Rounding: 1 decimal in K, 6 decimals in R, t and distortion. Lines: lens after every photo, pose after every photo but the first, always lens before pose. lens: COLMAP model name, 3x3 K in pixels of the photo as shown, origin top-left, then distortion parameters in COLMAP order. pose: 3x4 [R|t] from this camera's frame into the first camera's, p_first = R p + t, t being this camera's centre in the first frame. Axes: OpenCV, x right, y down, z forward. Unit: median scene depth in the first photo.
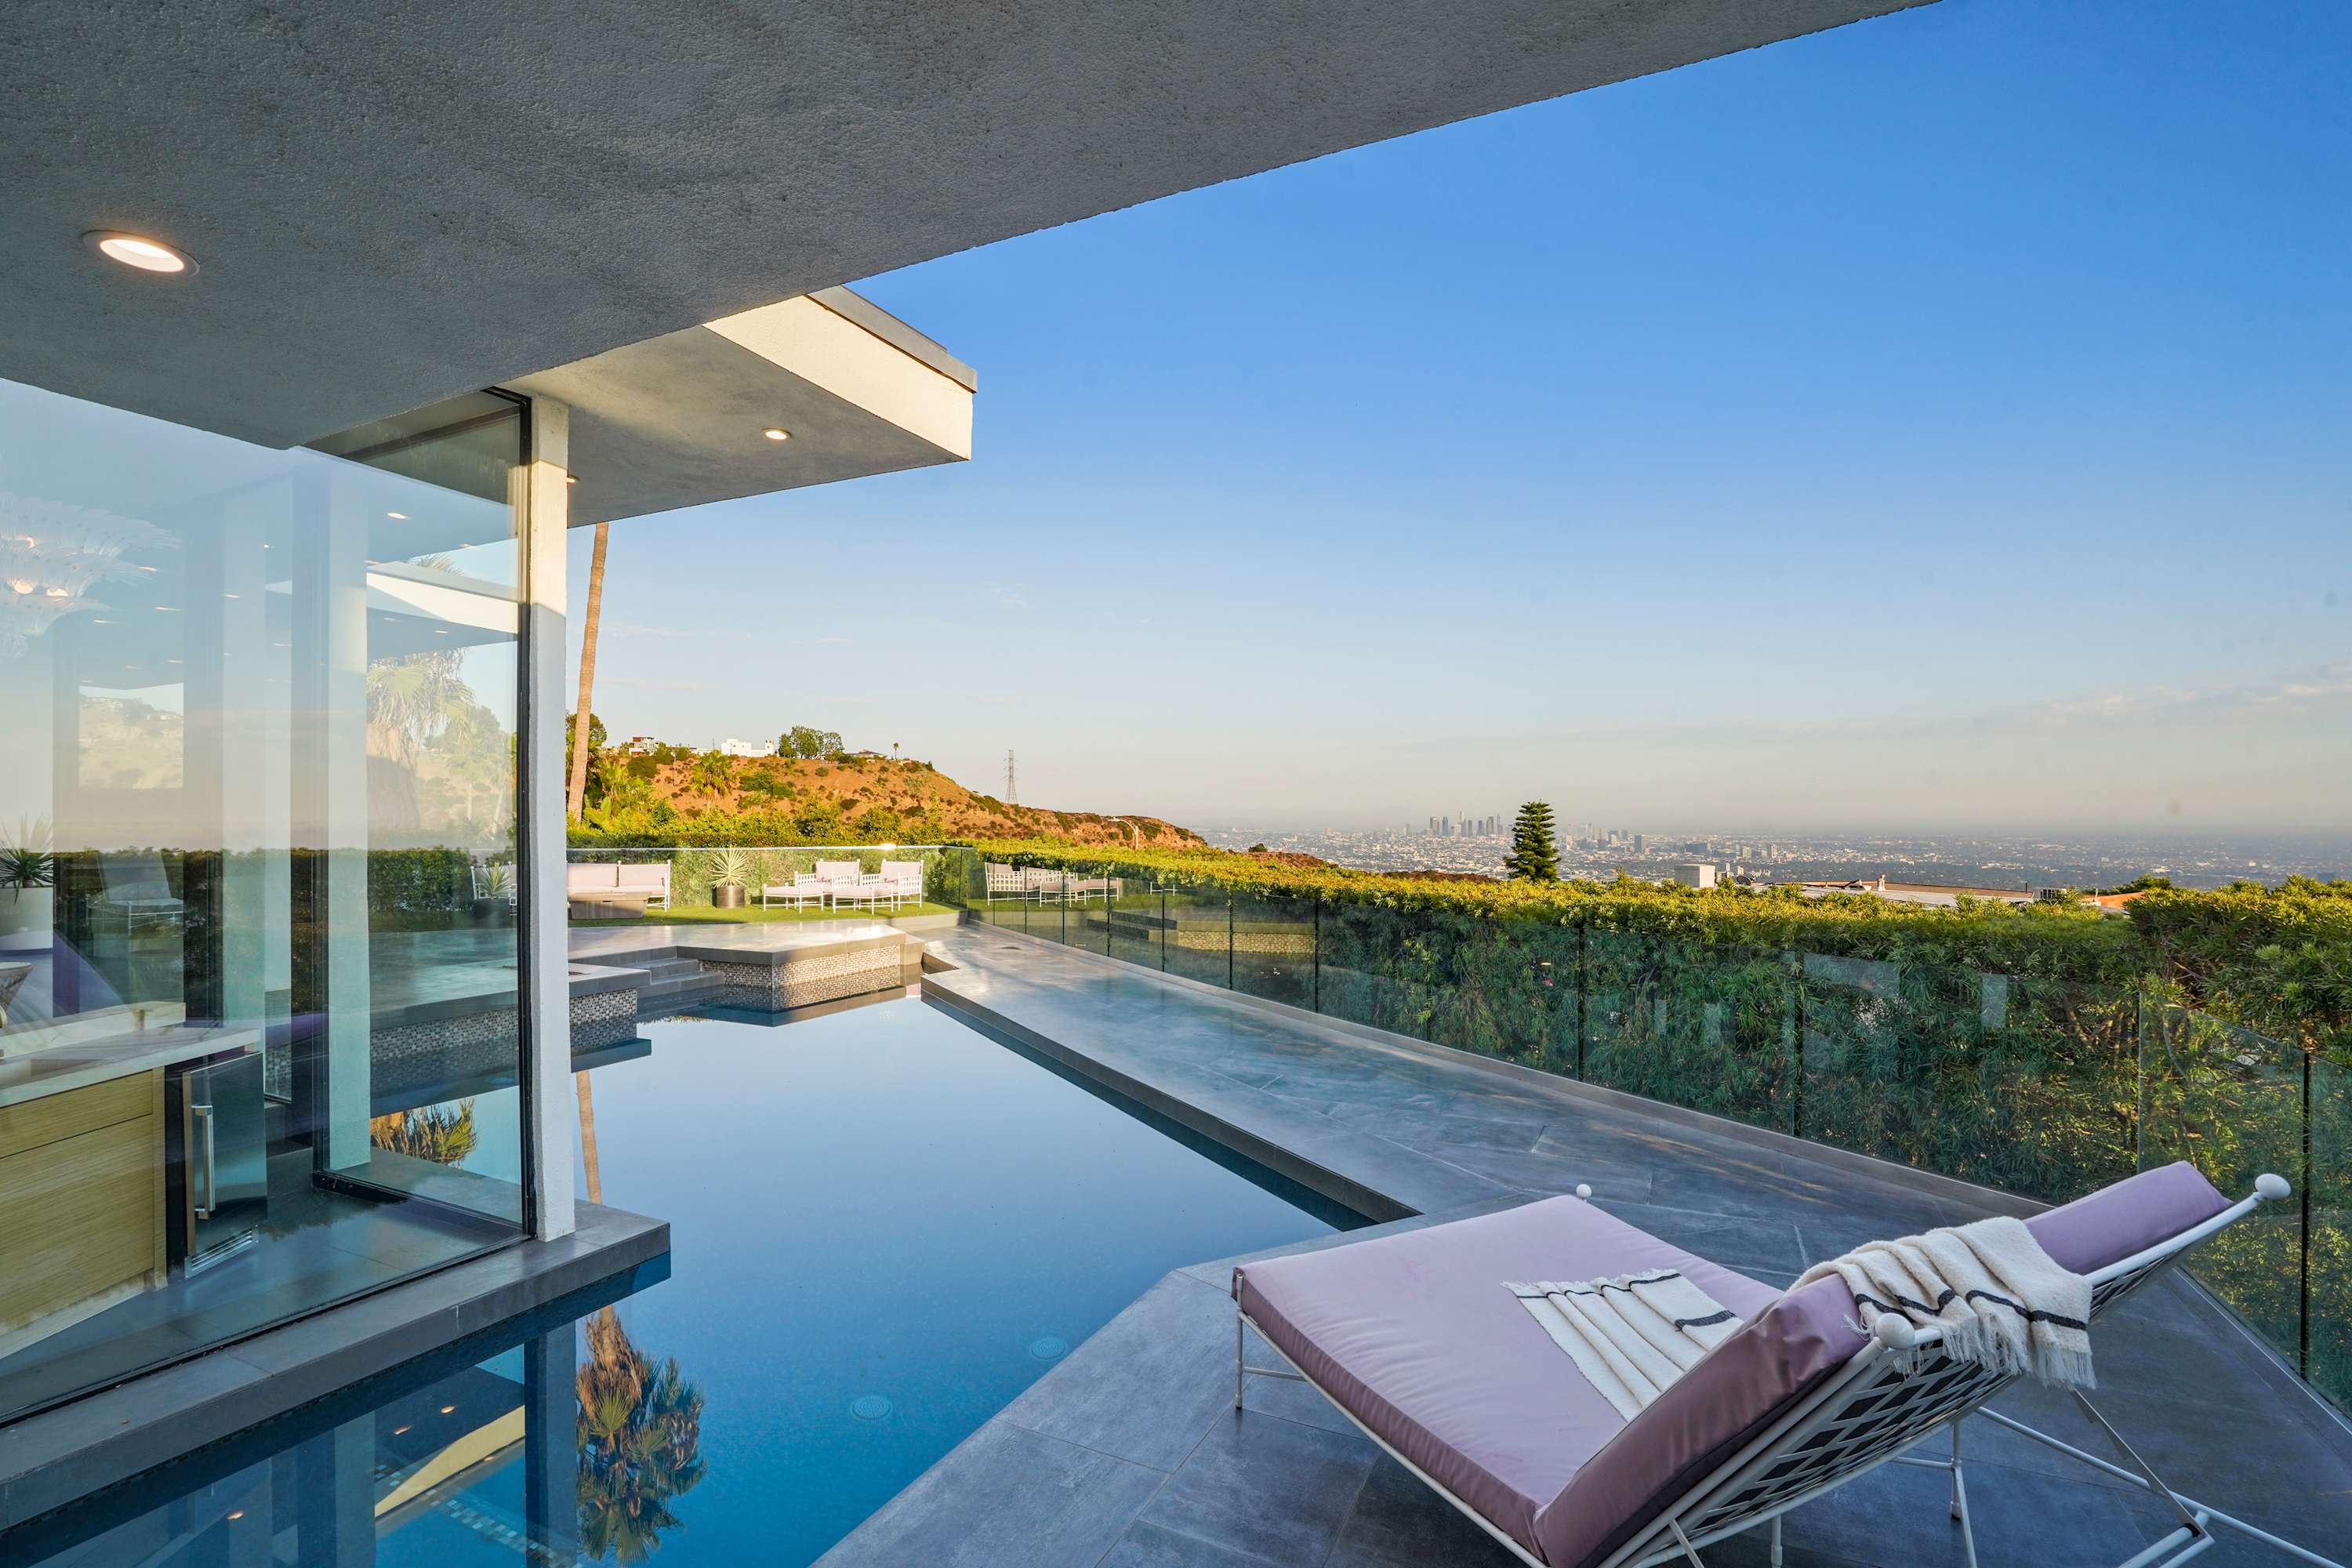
lens RADIAL K [[1186.8, 0, 1176.0], [0, 1186.8, 784.0], [0, 0, 1]] dist [-0.000507, 0.000254]
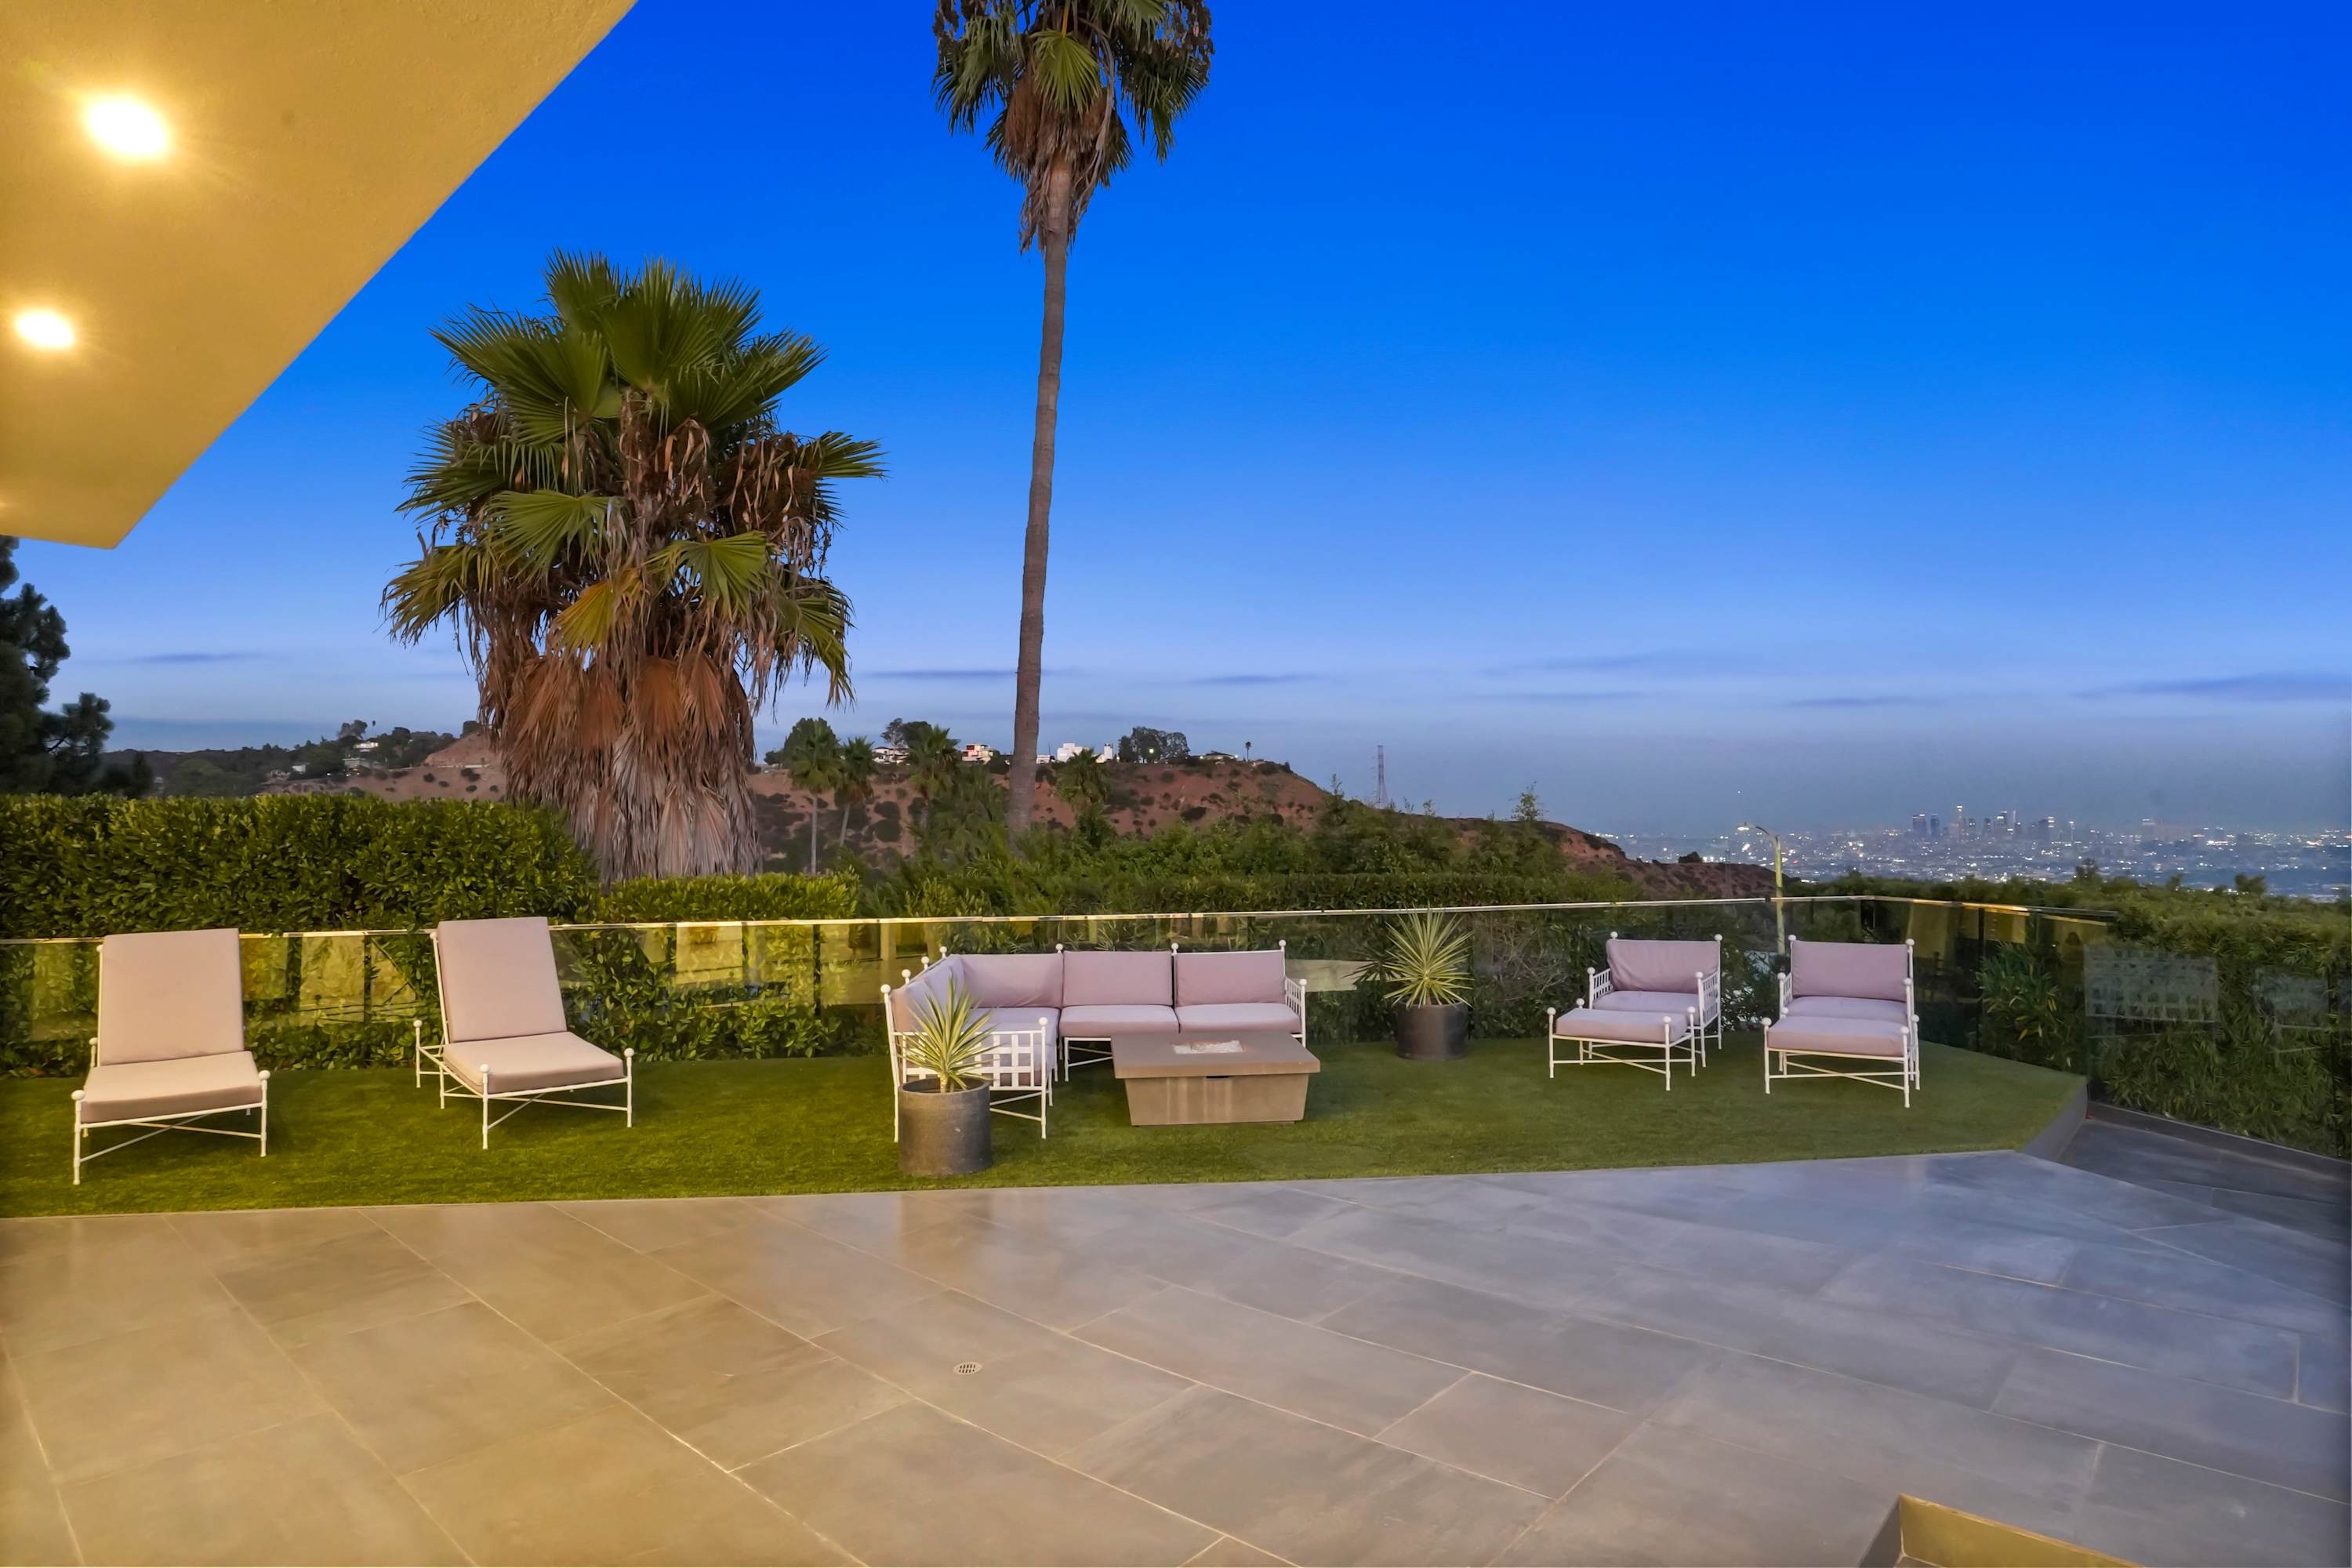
lens RADIAL K [[1186.8, 0, 1176.0], [0, 1186.8, 784.0], [0, 0, 1]] dist [-0.000507, 0.000254]
pose [[0.973057, -0.025361, -0.229164, -0.088393], [0.024086, 0.999675, -0.008359, 0.002323], [0.229301, 0.002614, 0.973352, 0.138791]]
